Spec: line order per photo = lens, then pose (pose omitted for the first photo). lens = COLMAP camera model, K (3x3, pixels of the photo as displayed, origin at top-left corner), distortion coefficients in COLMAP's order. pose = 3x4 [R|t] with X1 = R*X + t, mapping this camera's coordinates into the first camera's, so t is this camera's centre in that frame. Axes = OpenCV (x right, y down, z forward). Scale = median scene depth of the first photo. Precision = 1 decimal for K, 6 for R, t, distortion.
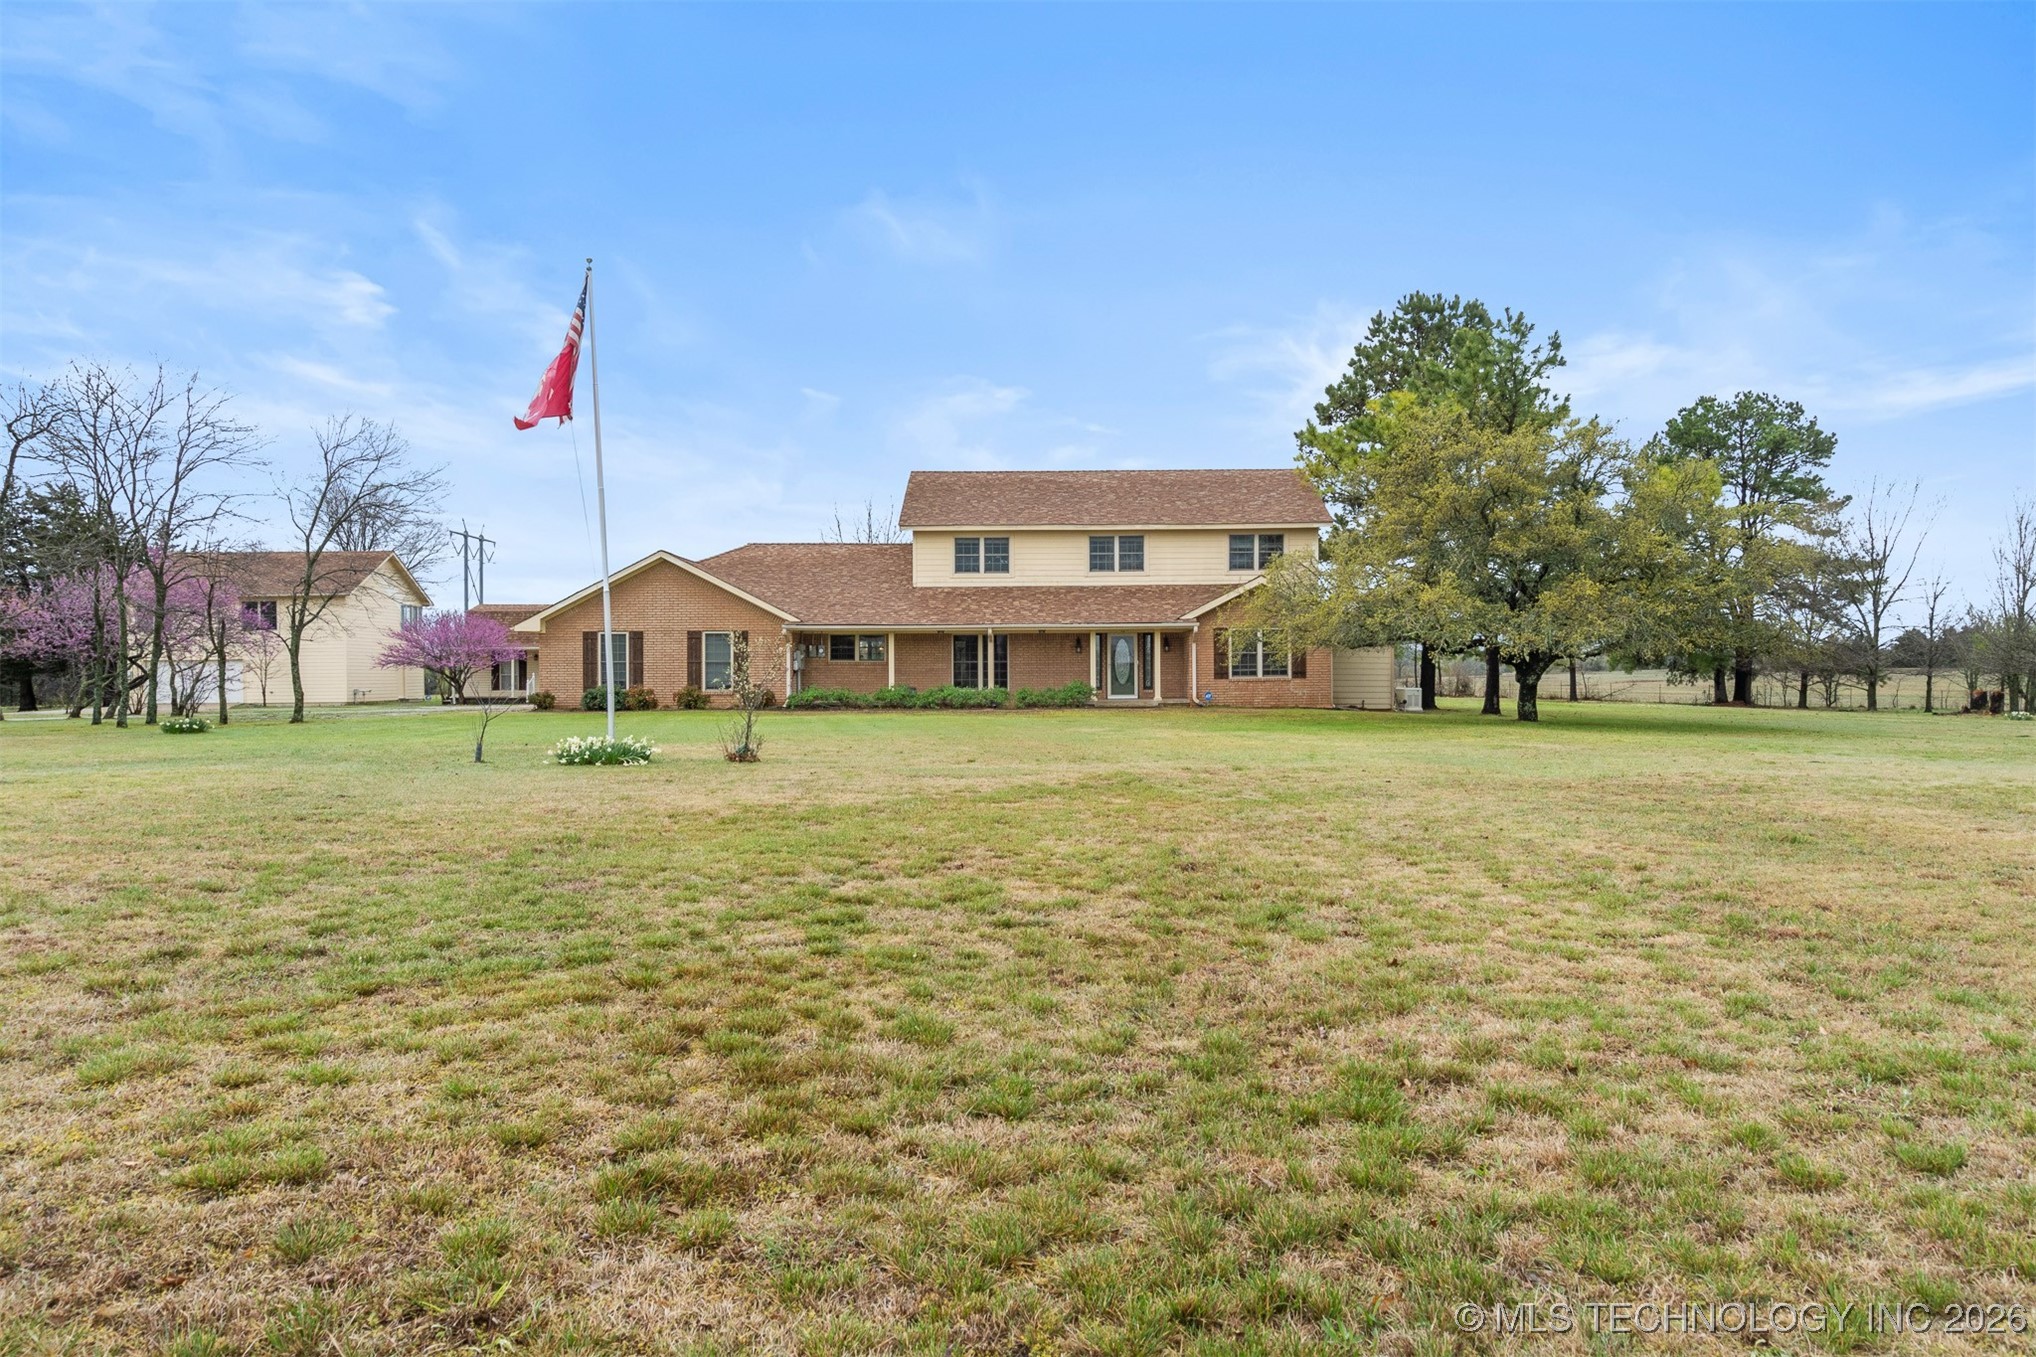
lens RADIAL K [[1378.0, 0, 1018.0], [0, 1378.0, 678.5], [0, 0, 1]] dist [-0.014248, -0.007437]
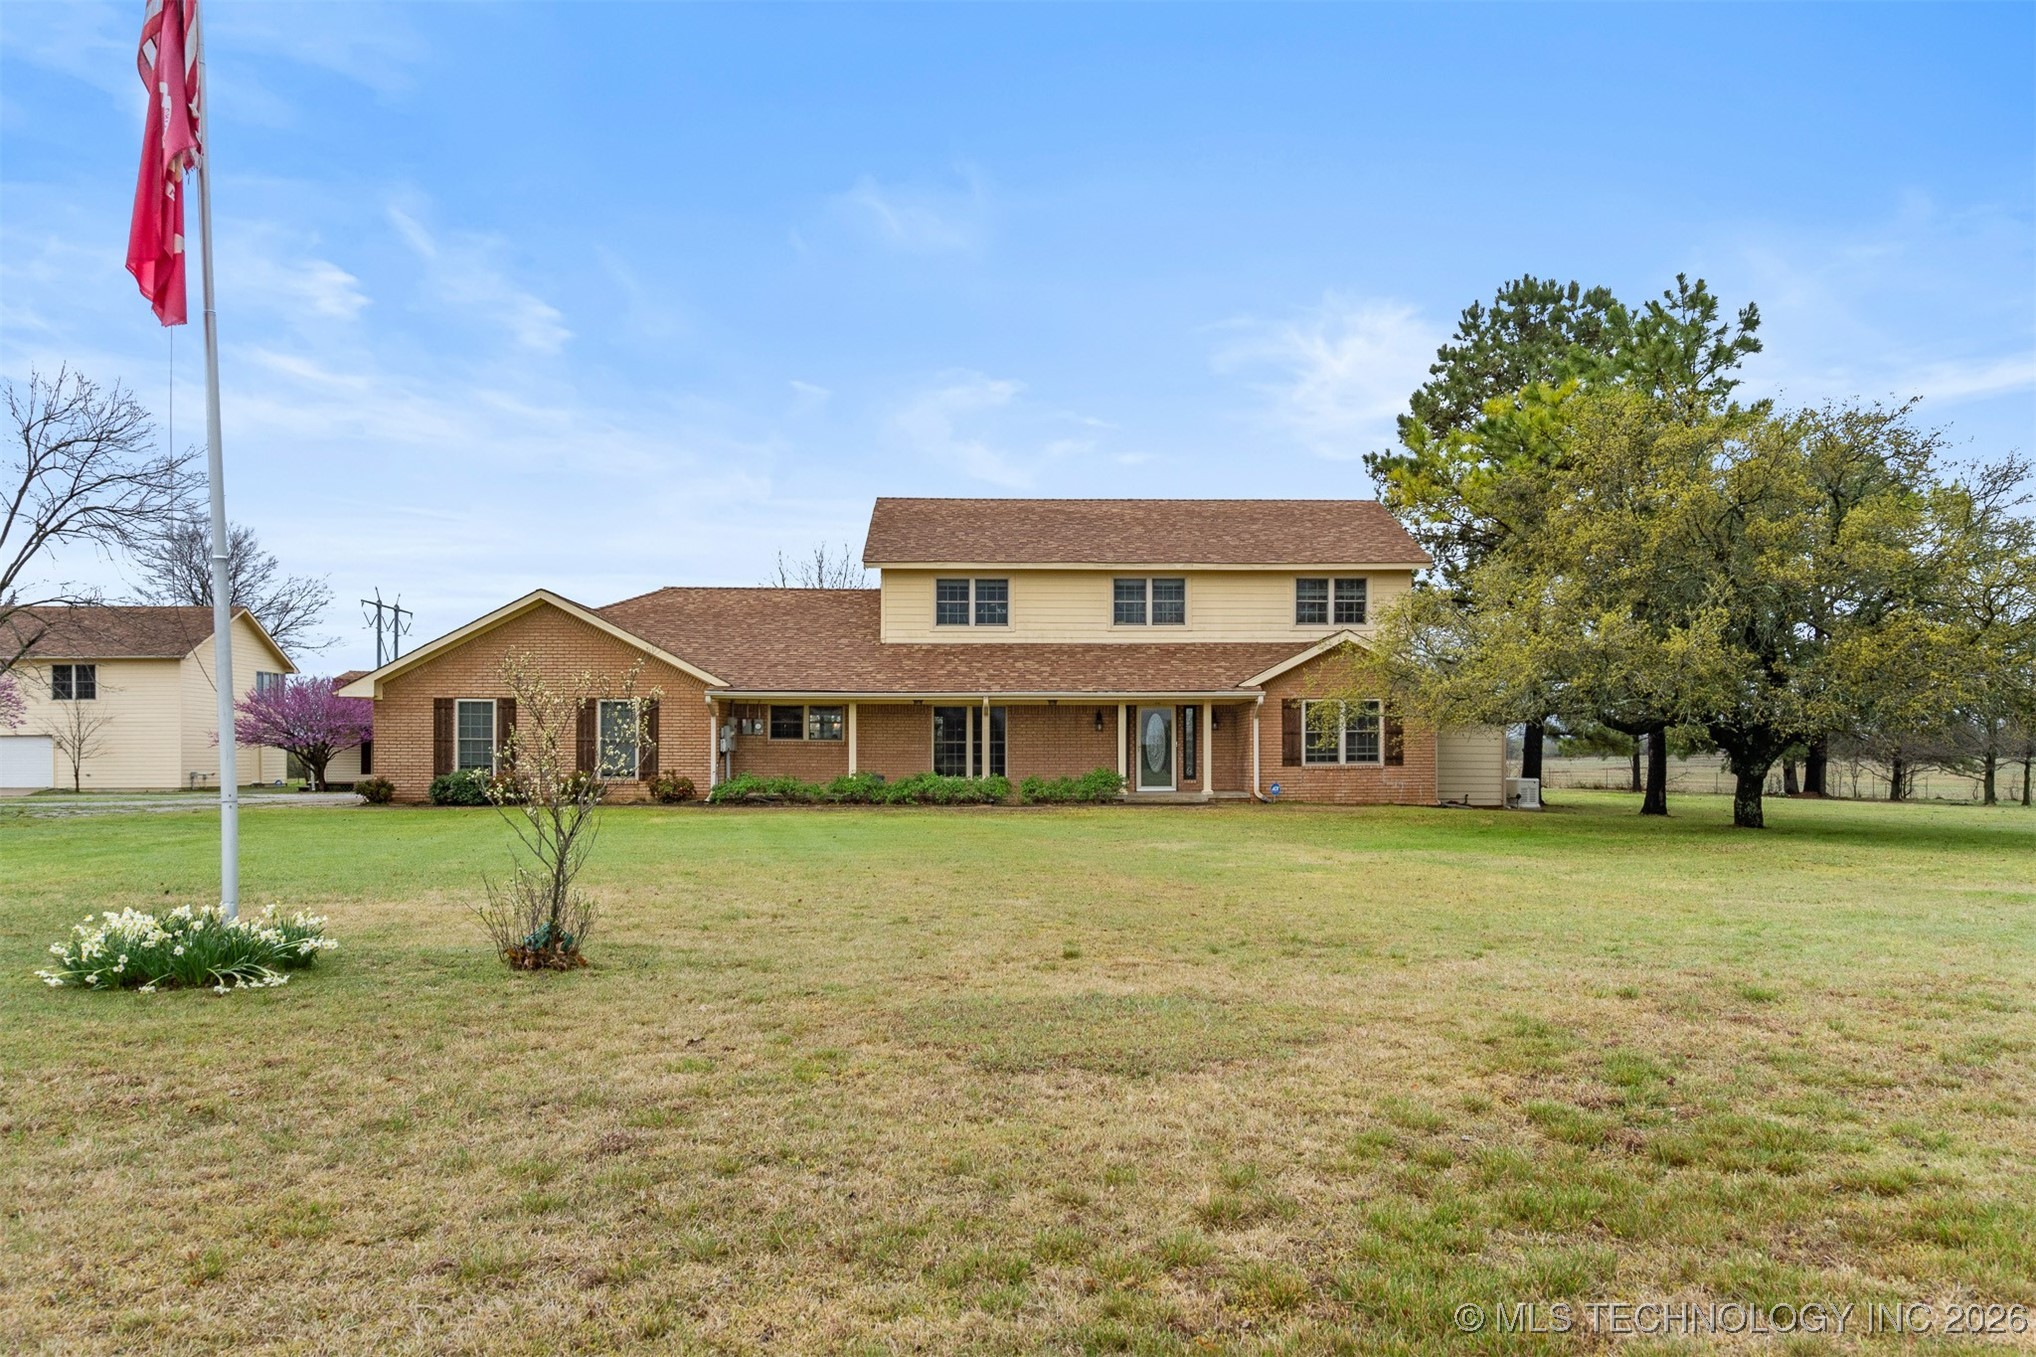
lens RADIAL K [[1392.8, 0, 1019.2], [0, 1392.8, 745.0], [0, 0, 1]] dist [-0.009071, -0.002010]
pose [[0.999251, 0.005750, 0.038259, -0.029729], [-0.005271, 0.999907, -0.012596, -0.001032], [-0.038327, 0.012385, 0.999188, 0.235780]]
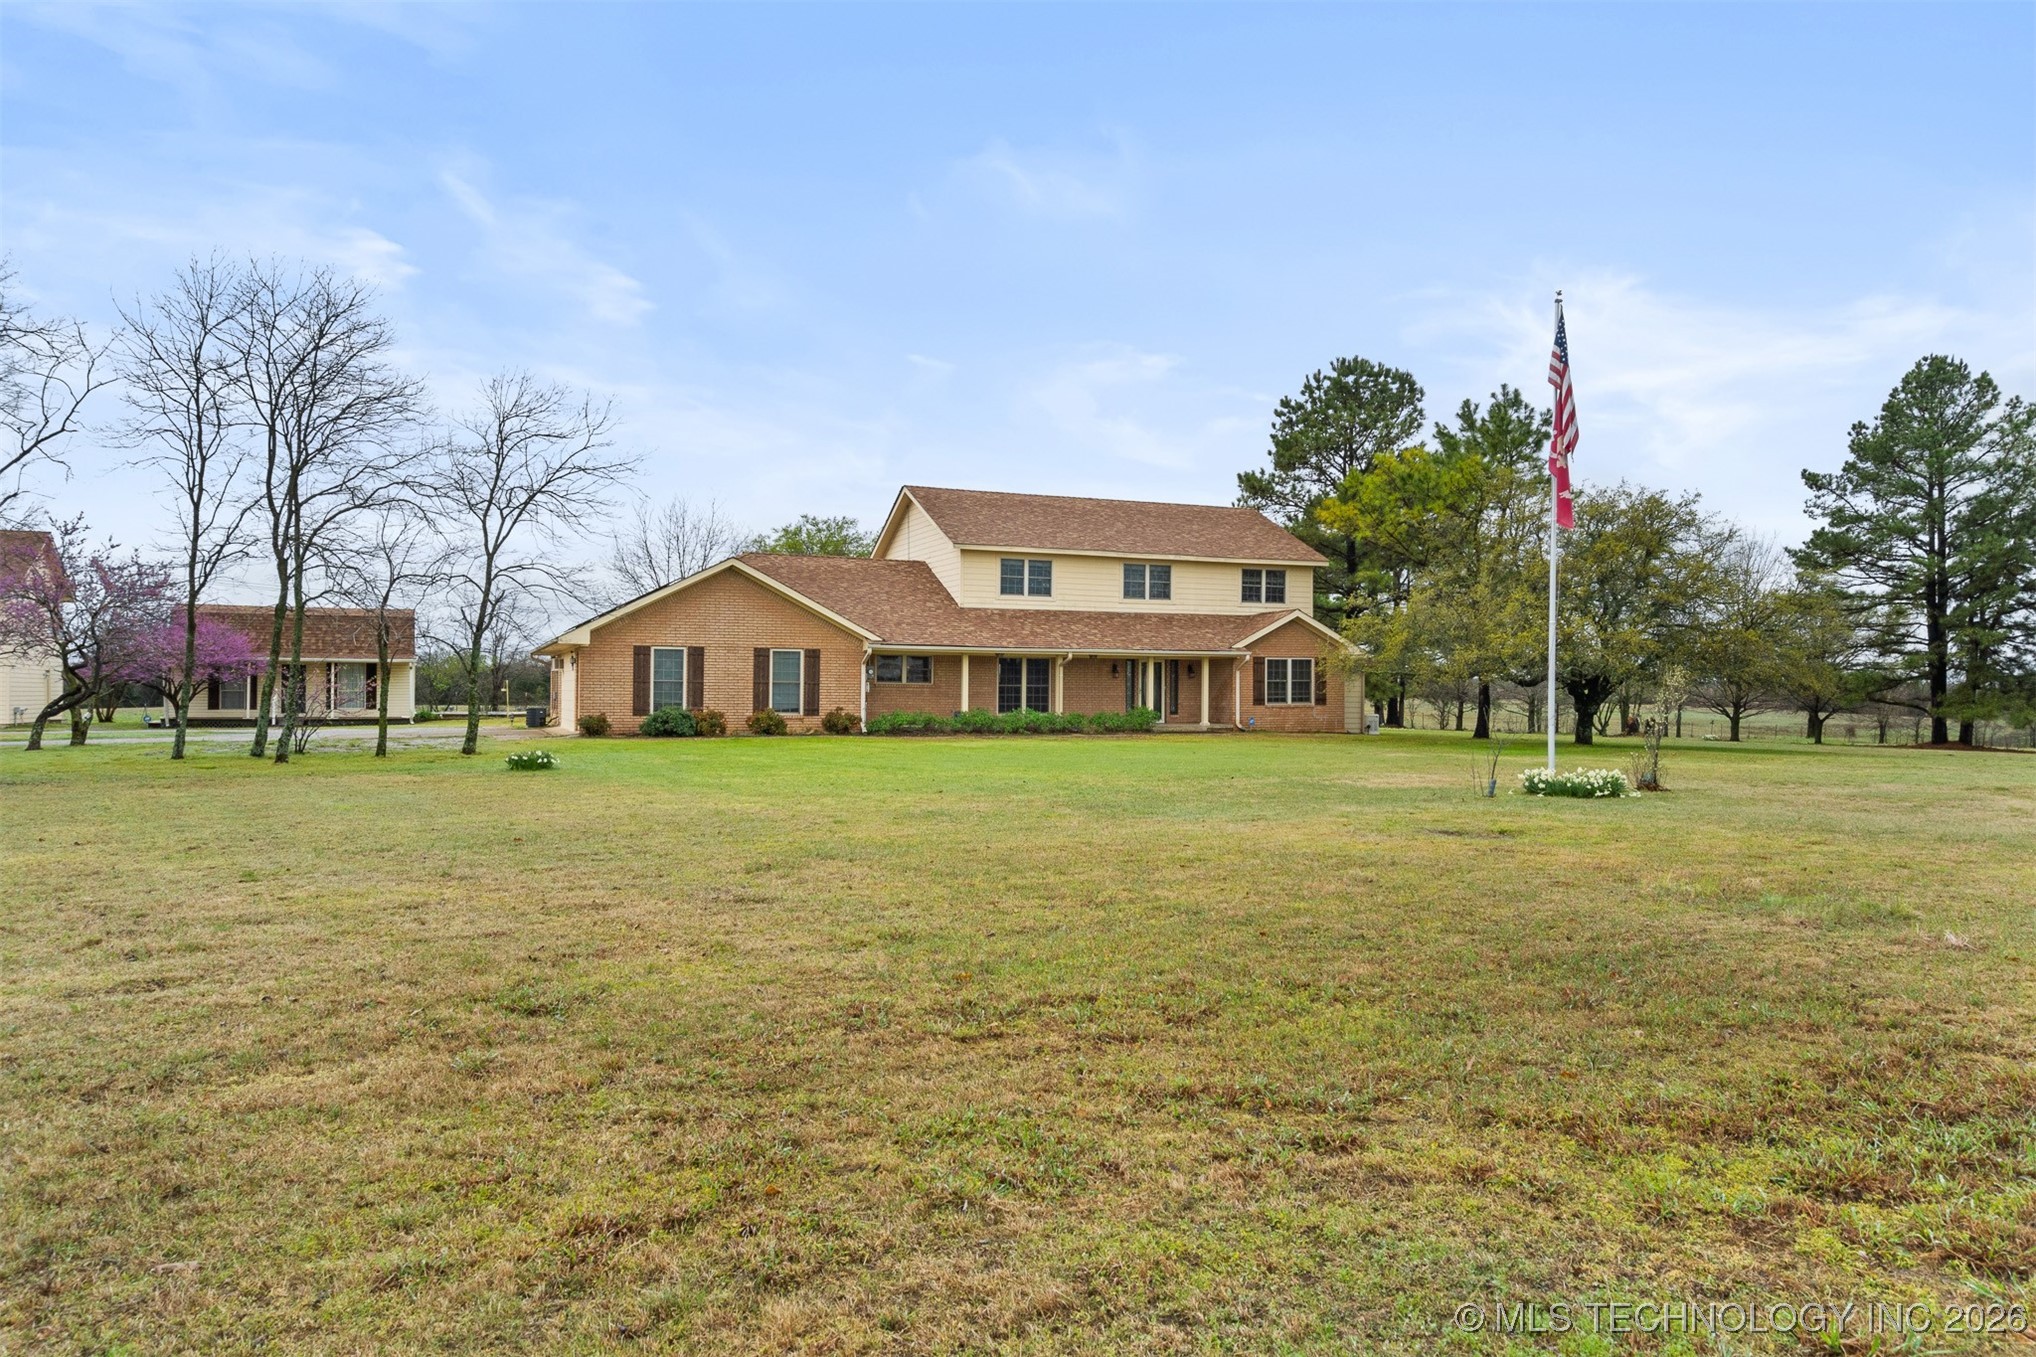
lens RADIAL K [[1378.0, 0, 1018.0], [0, 1378.0, 678.5], [0, 0, 1]] dist [-0.014248, -0.007437]
pose [[0.918210, 0.015142, 0.395805, -0.425383], [-0.008920, 0.999806, -0.017554, 0.000072], [-0.395994, 0.012588, 0.918167, 0.099962]]
